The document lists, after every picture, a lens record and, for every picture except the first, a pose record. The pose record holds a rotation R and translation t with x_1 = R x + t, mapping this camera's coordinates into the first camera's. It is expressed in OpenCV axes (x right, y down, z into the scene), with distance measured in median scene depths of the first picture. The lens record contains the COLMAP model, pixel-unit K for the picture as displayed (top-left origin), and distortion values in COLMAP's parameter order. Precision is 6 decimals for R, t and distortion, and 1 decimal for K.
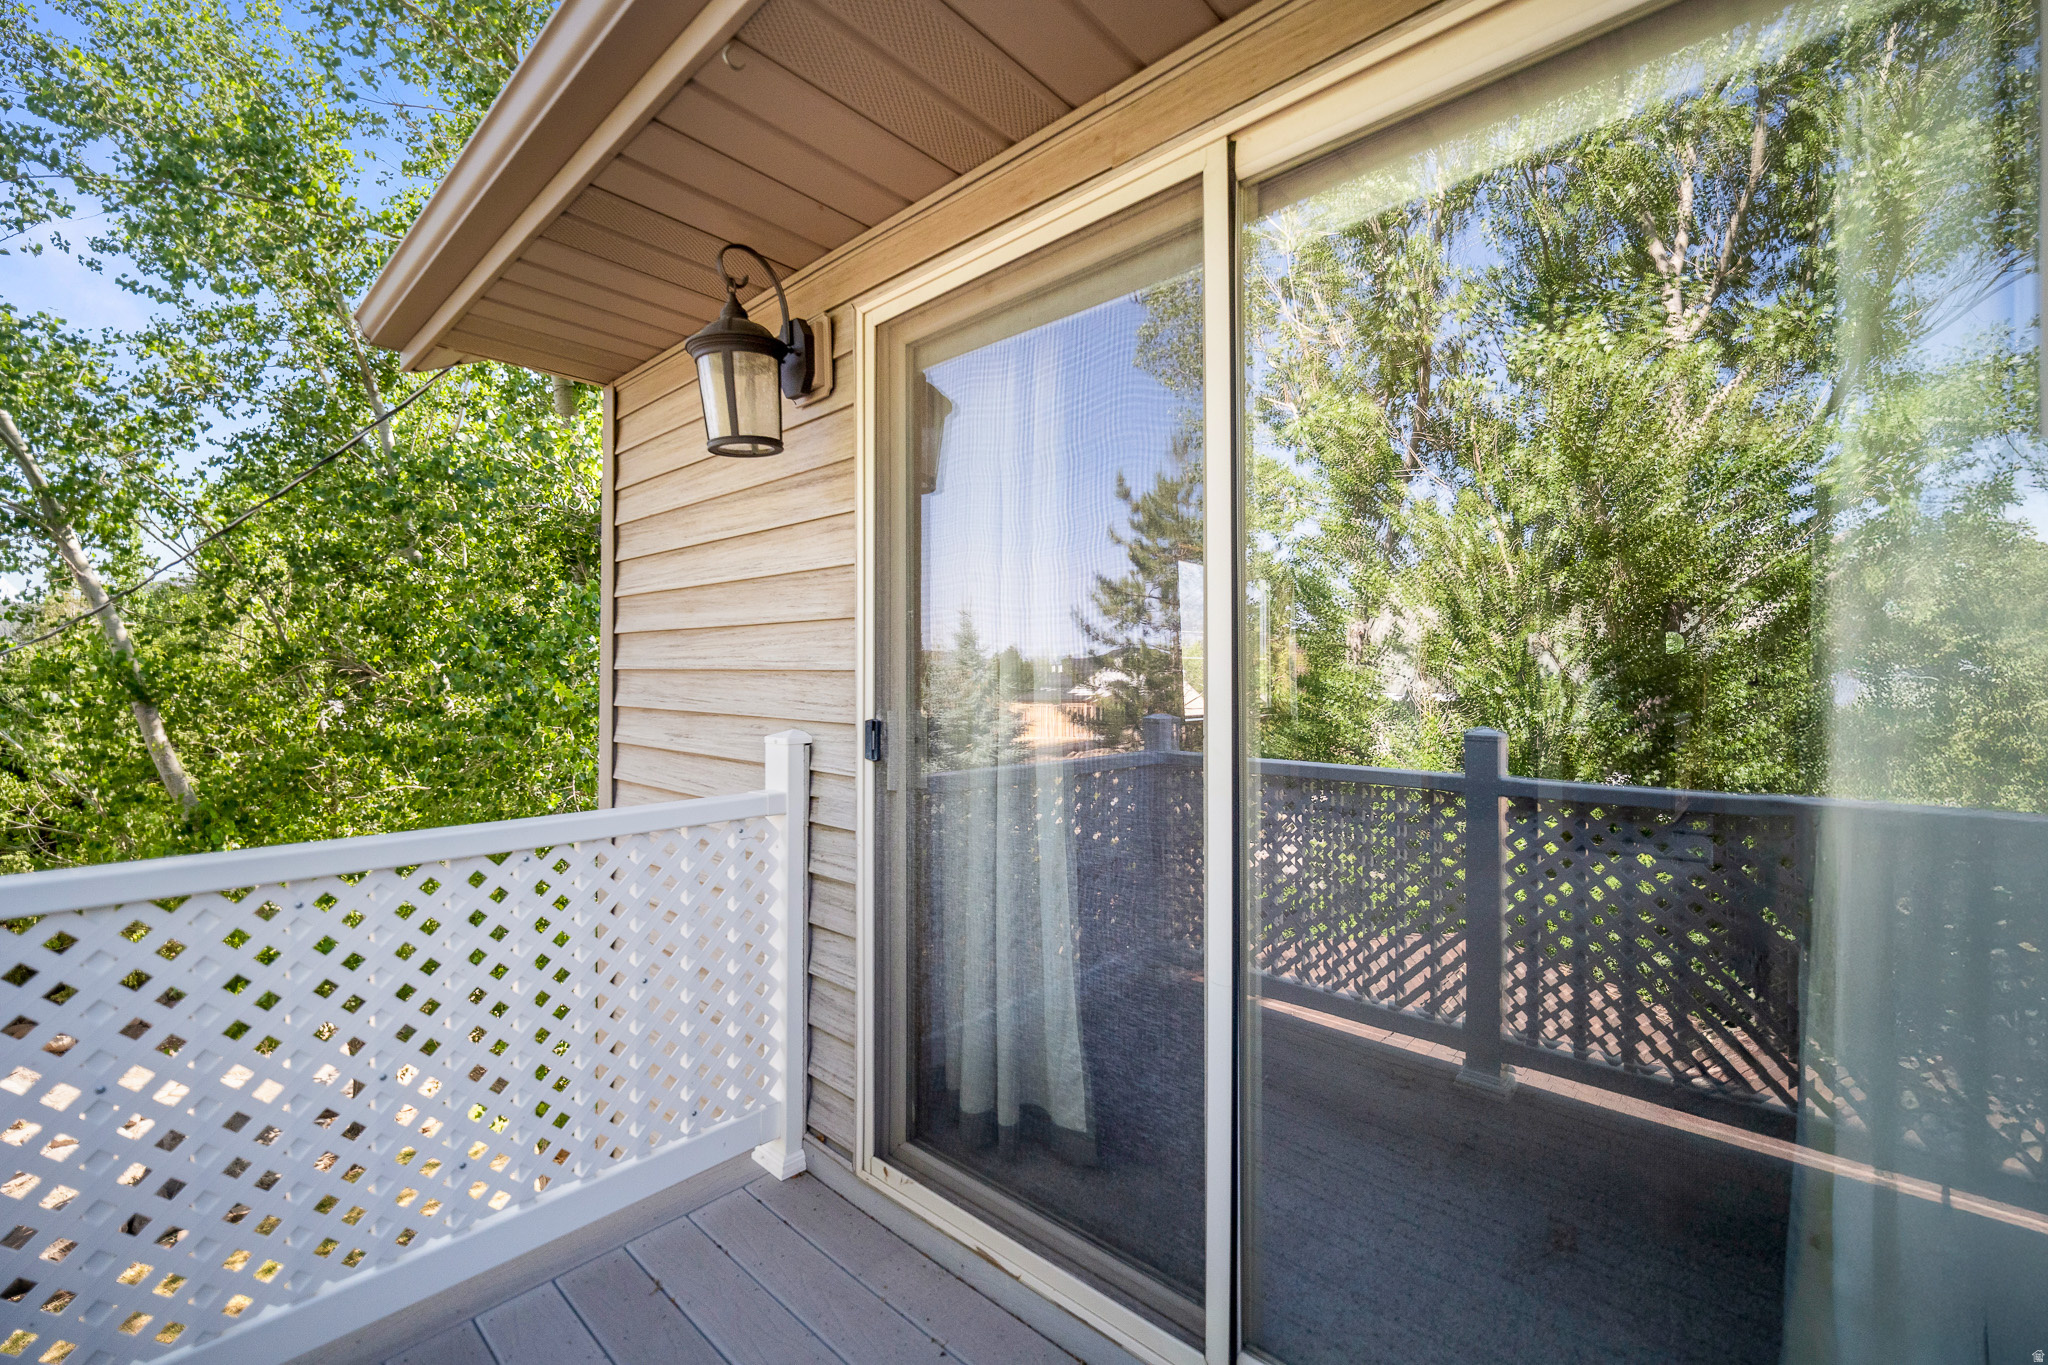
lens RADIAL K [[838.7, 0, 1032.8], [0, 838.7, 679.8], [0, 0, 1]] dist [-0.000227, -0.001197]
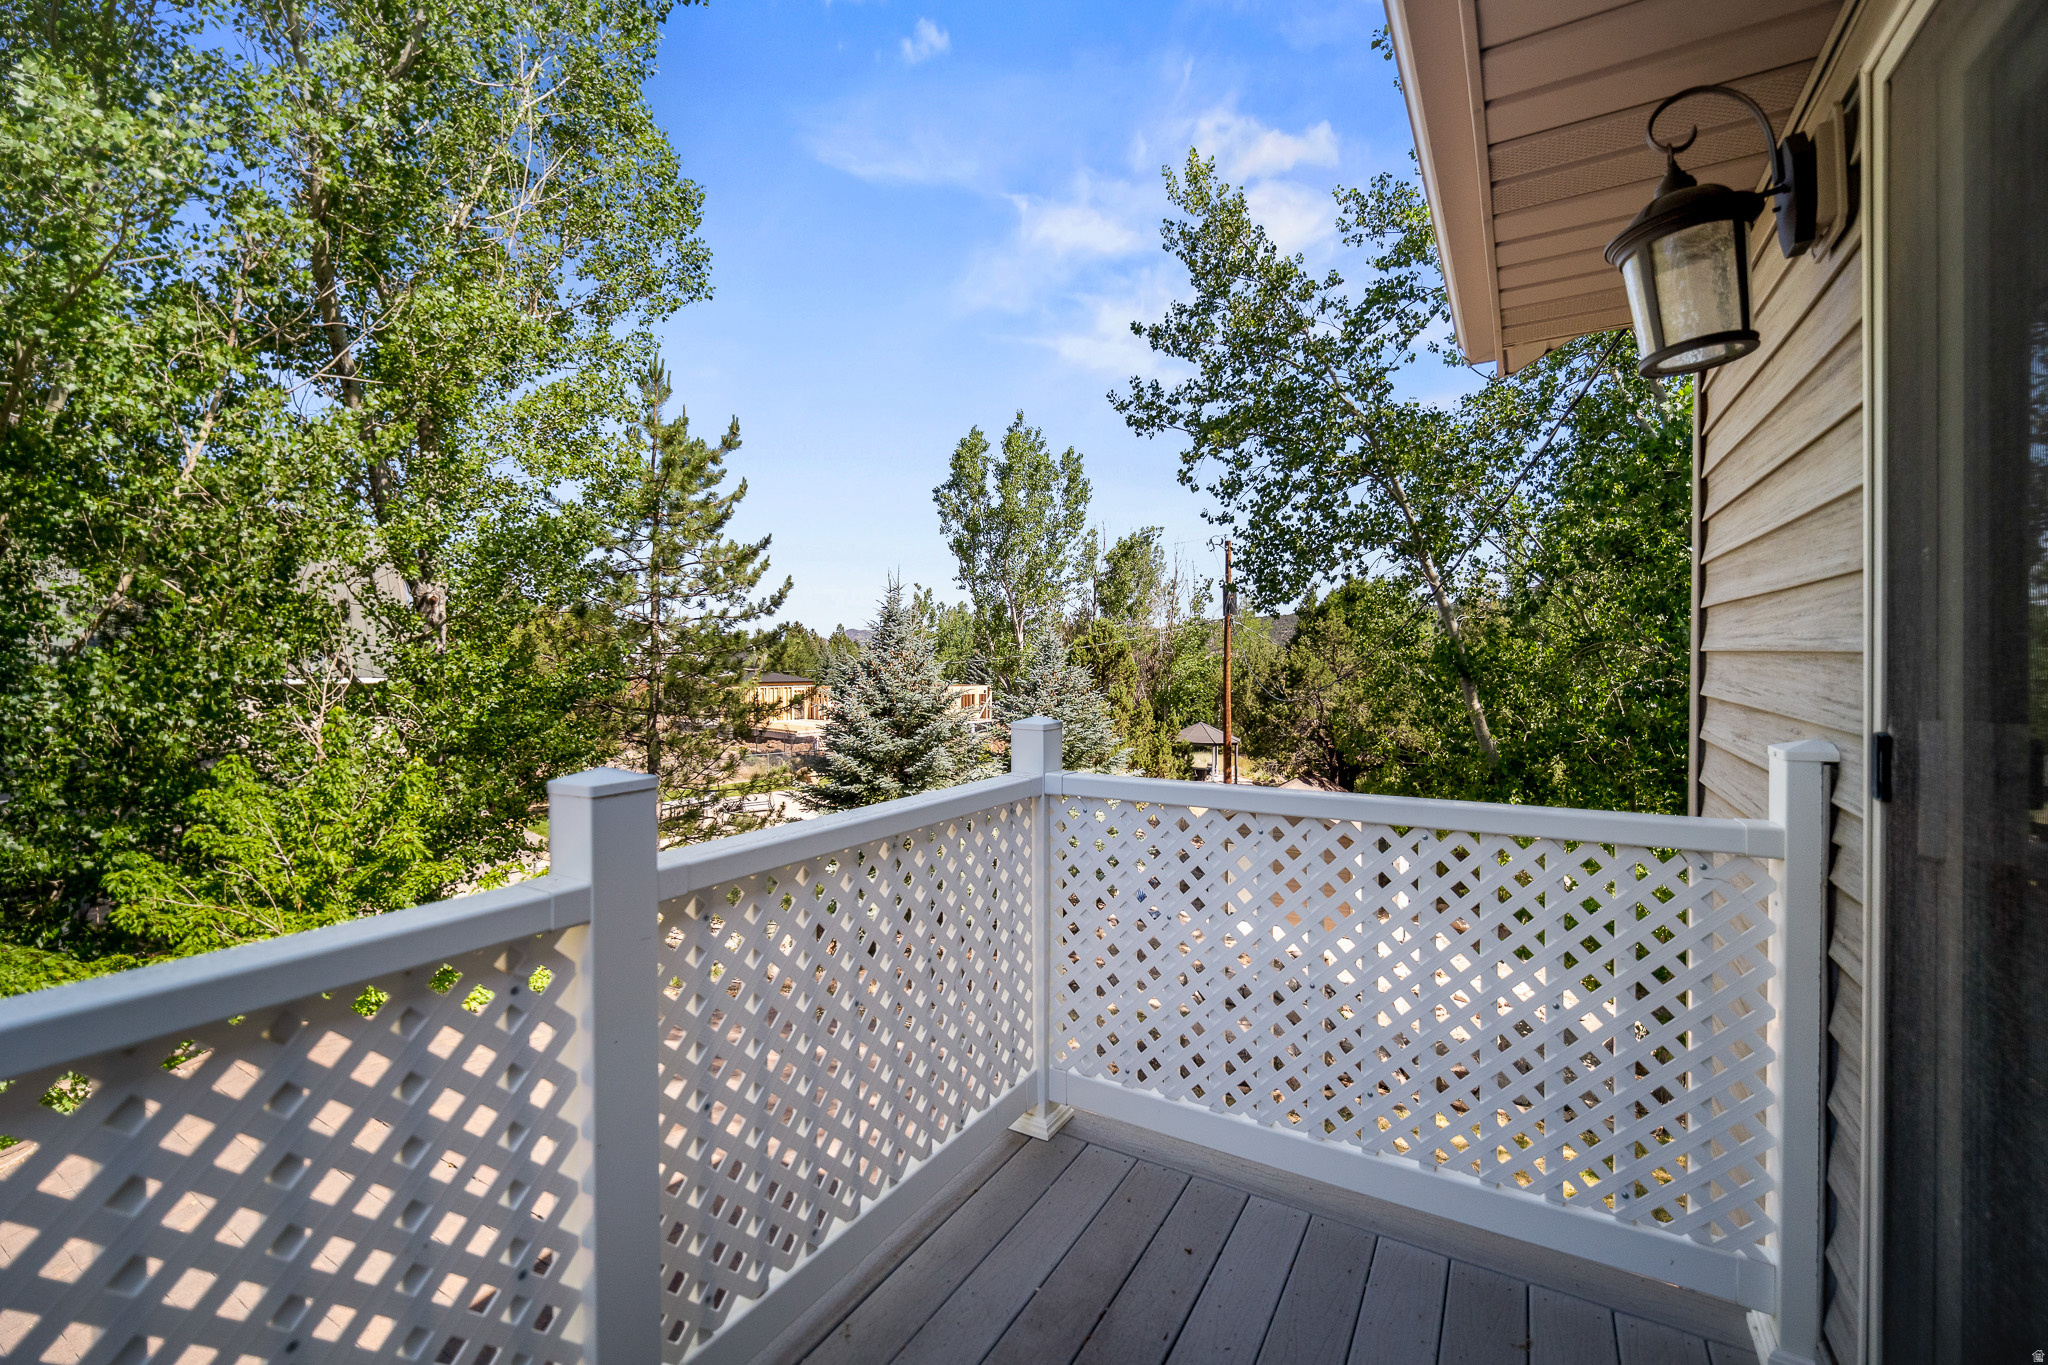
lens RADIAL K [[838.7, 0, 1032.7], [0, 838.7, 672.0], [0, 0, 1]] dist [-0.000227, -0.001197]
pose [[0.196195, 0.012329, -0.980487, 0.251024], [0.002823, 0.999910, 0.013138, -0.006340], [0.980561, -0.005346, 0.196143, 0.242594]]
